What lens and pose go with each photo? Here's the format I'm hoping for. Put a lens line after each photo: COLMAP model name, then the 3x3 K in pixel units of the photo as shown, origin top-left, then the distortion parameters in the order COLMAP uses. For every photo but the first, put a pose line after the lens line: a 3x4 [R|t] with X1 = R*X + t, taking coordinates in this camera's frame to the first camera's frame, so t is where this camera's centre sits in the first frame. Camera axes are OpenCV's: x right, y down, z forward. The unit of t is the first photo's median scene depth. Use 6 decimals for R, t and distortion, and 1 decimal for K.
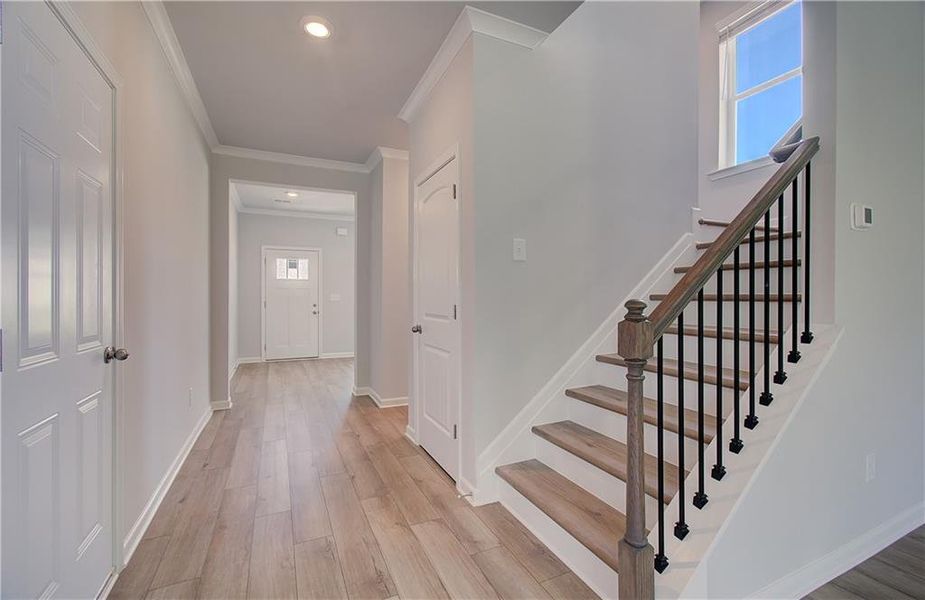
lens RADIAL K [[401.7, 0, 463.2], [0, 401.7, 297.4], [0, 0, 1]] dist [0.003118, 0.000741]
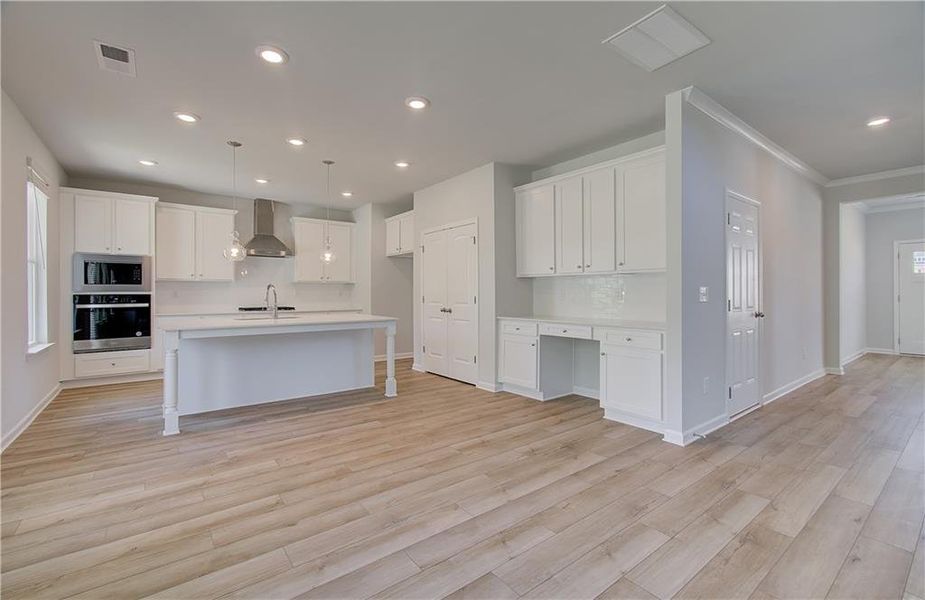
lens RADIAL K [[401.7, 0, 468.6], [0, 401.7, 295.5], [0, 0, 1]] dist [0.003118, 0.000741]
pose [[0.226785, -0.000281, -0.973945, 0.454224], [0.006419, 0.999979, 0.001206, 0.003218], [0.973924, -0.006525, 0.226782, -0.518268]]
